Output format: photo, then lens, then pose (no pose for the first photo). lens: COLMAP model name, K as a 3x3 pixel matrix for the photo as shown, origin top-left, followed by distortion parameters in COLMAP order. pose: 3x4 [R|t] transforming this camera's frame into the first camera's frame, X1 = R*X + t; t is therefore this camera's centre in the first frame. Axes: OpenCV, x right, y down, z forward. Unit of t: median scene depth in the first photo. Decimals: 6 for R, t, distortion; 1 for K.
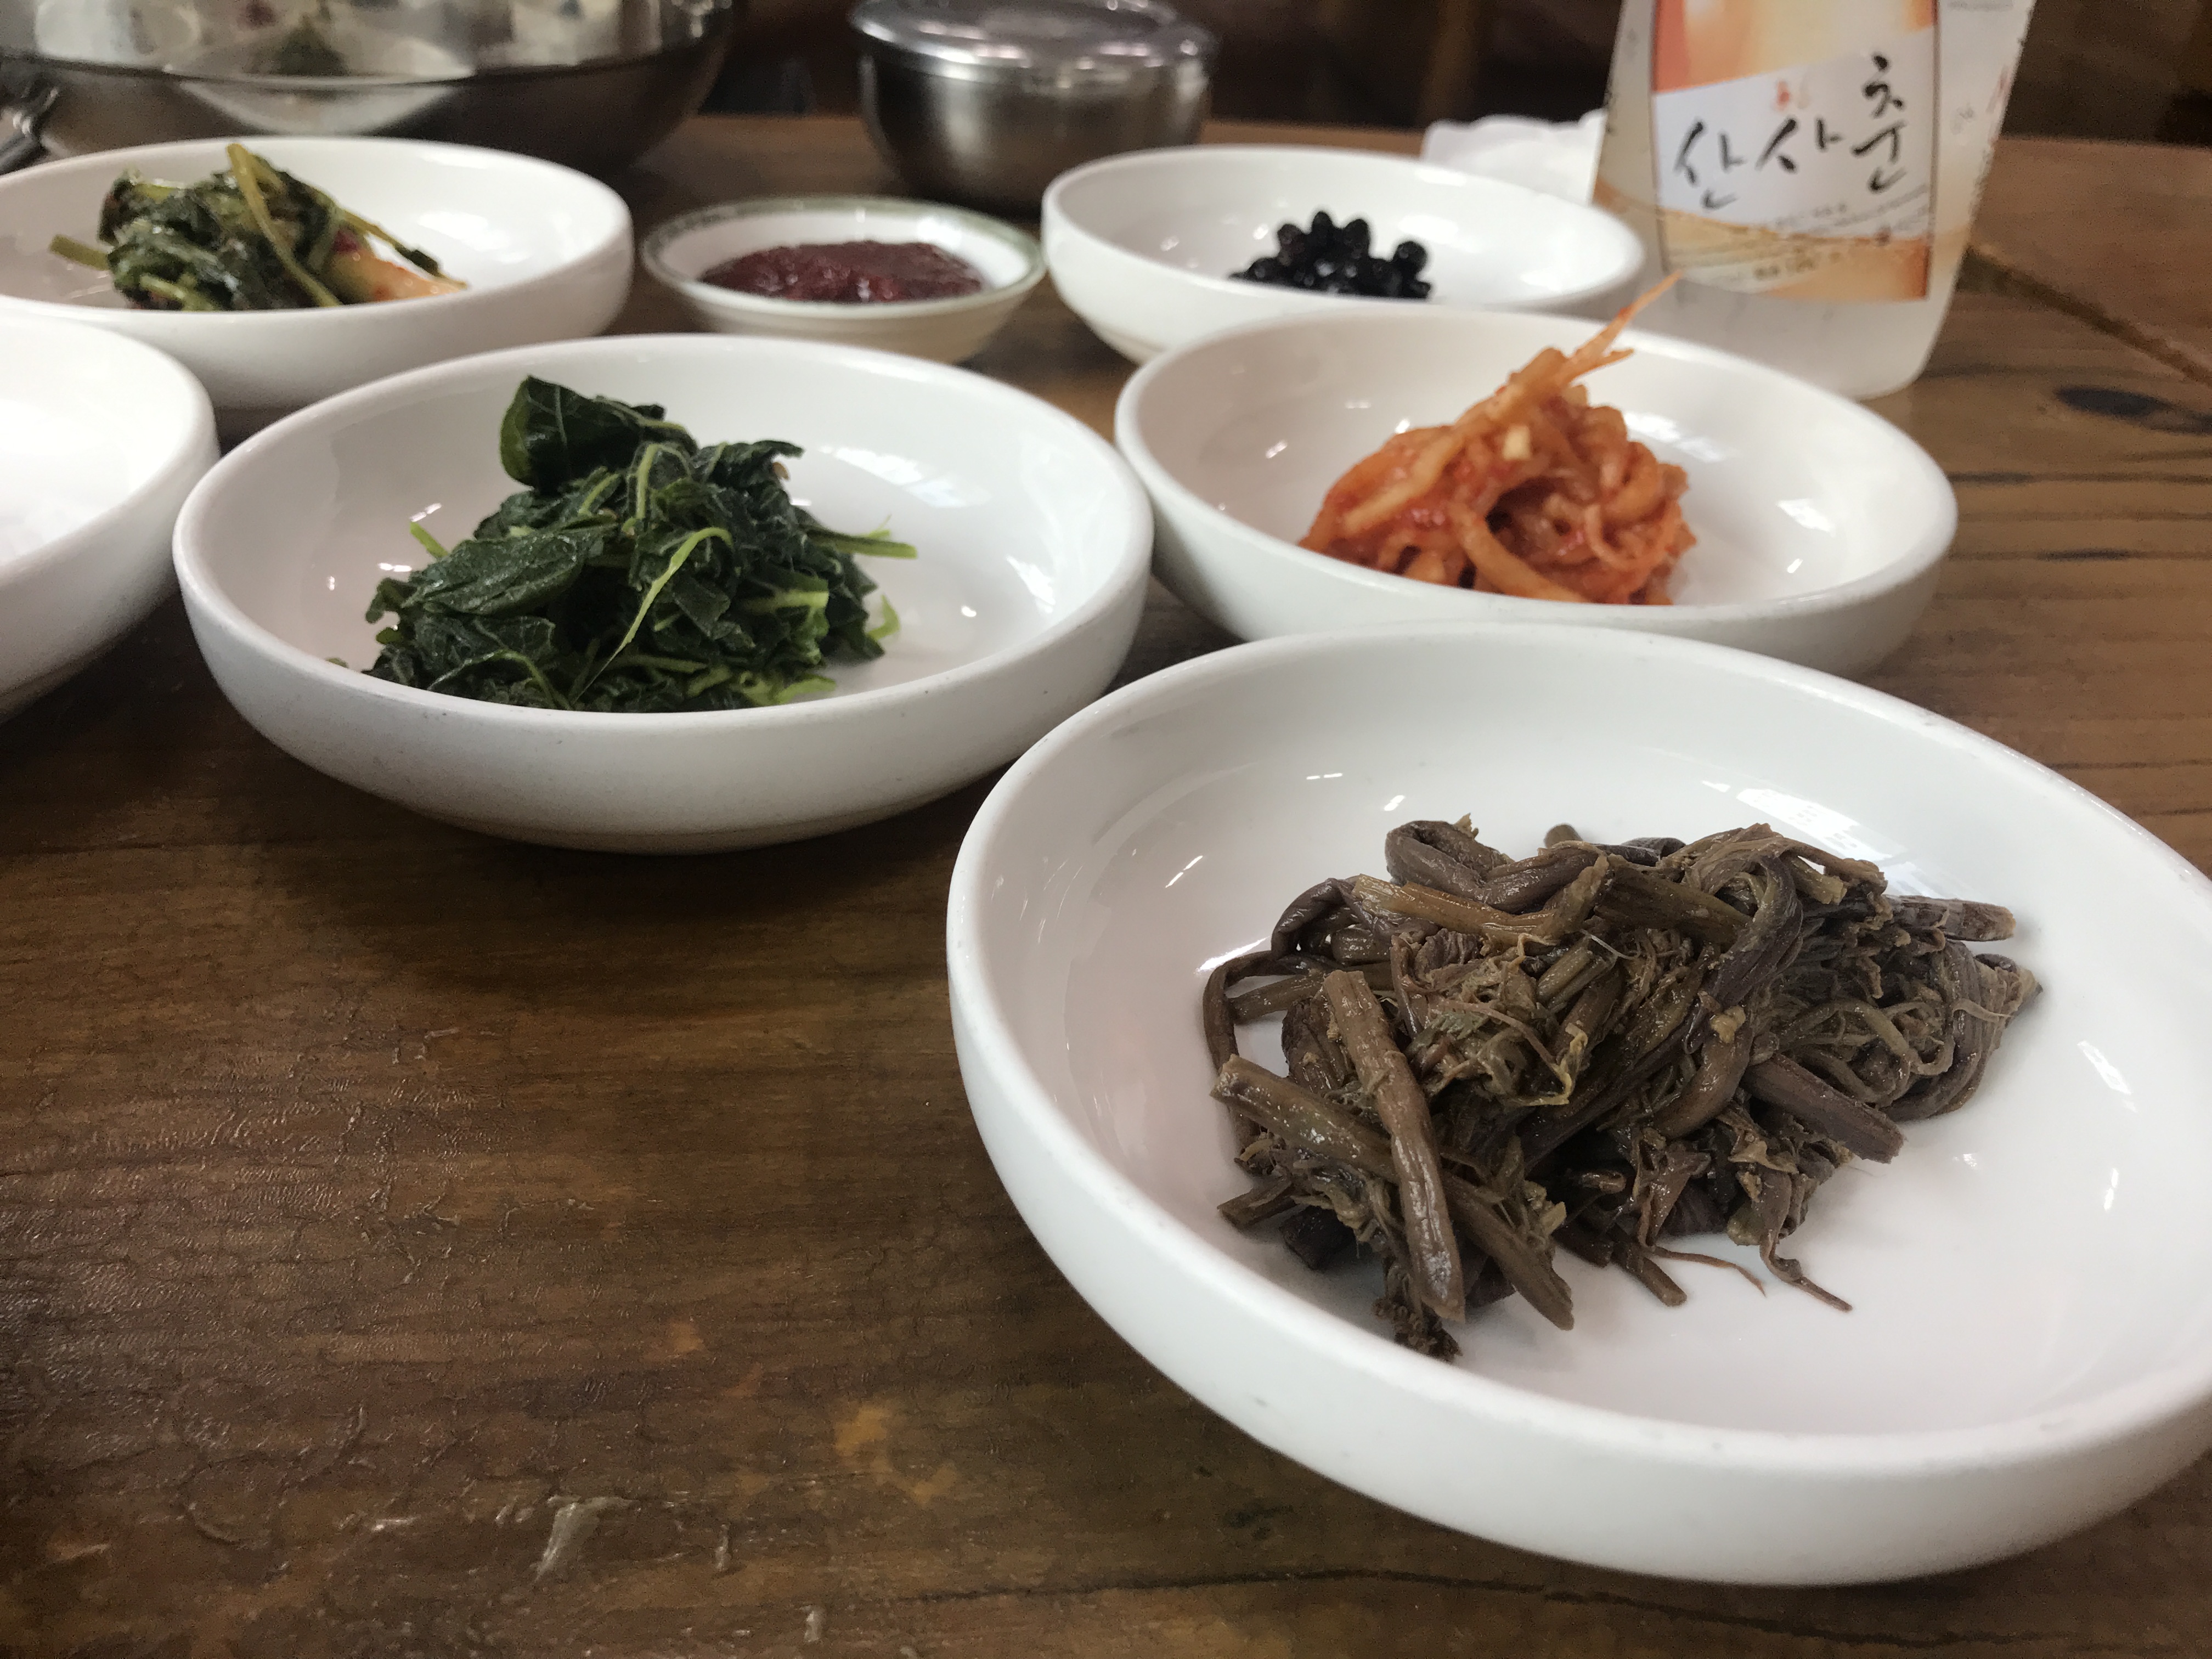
lens RADIAL K [[1825.9, 0, 1111.9], [0, 1825.9, 835.4], [0, 0, 1]] dist [-0.005671, 0.002535]
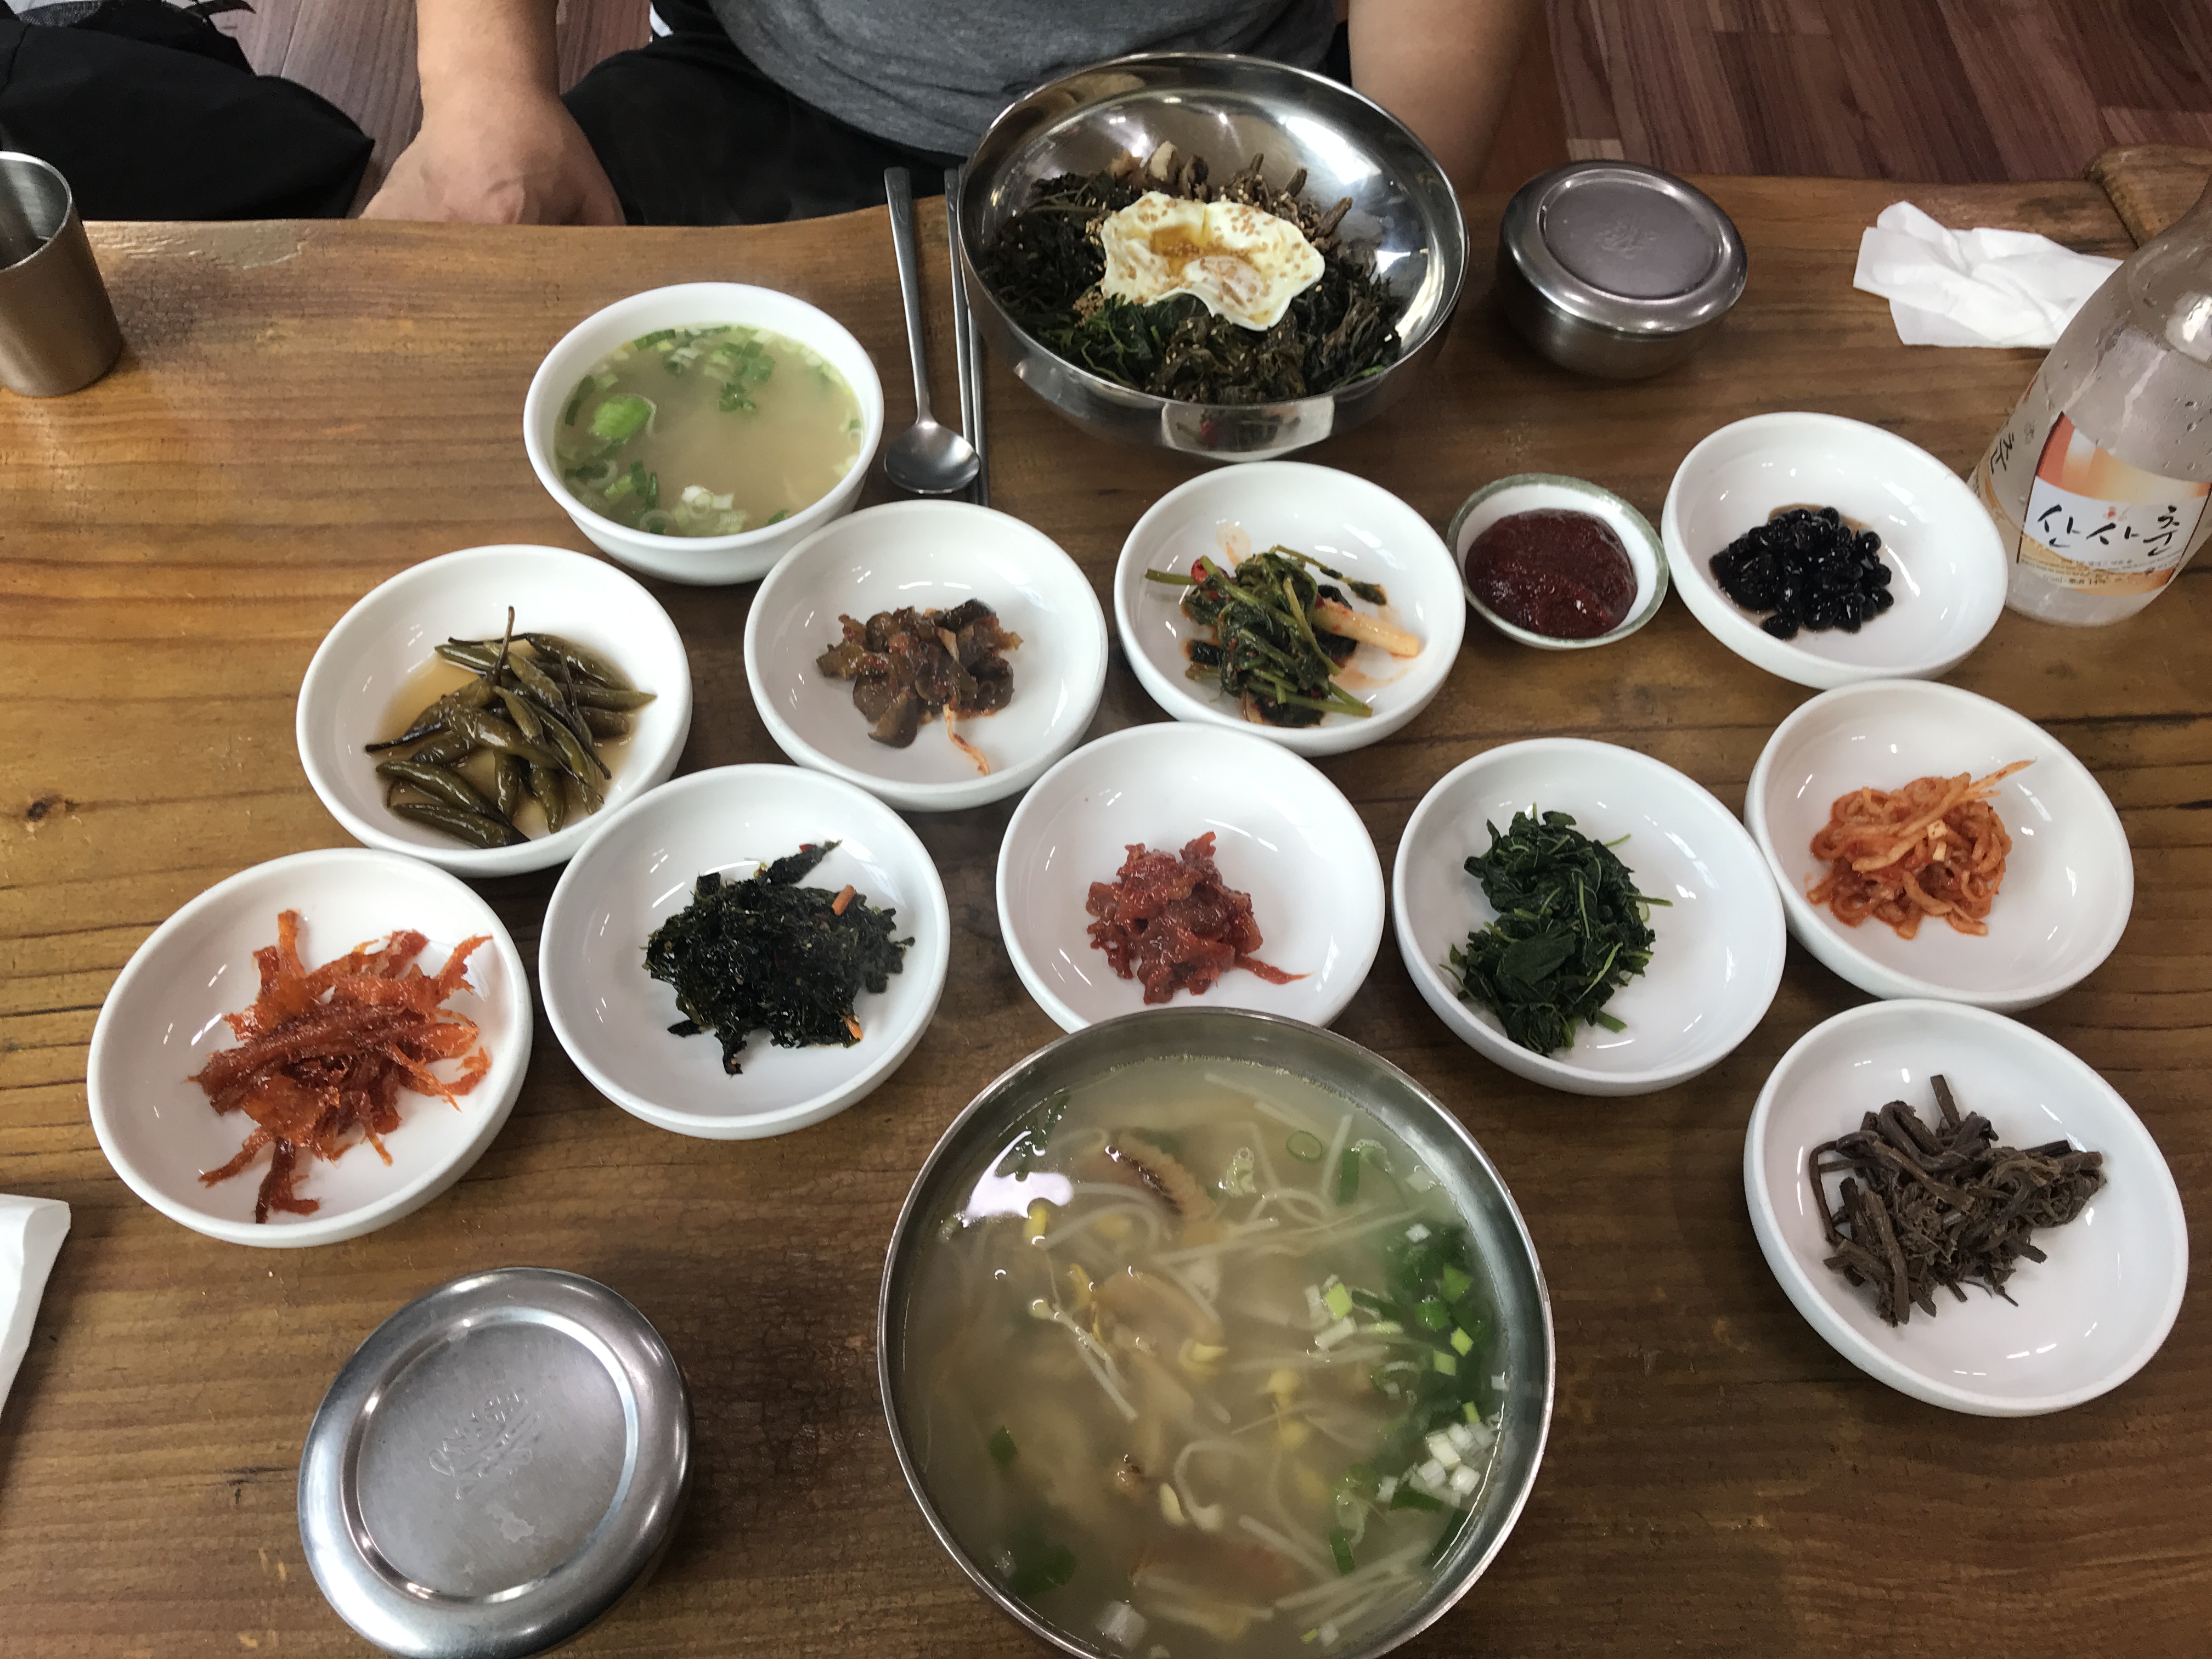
lens RADIAL K [[1825.9, 0, 1115.6], [0, 1825.9, 825.1], [0, 0, 1]] dist [-0.005671, 0.002535]
pose [[0.997820, 0.060071, -0.027326, -0.787072], [-0.044300, 0.916606, 0.397329, -1.183480], [0.048915, -0.395252, 0.917269, -1.168302]]
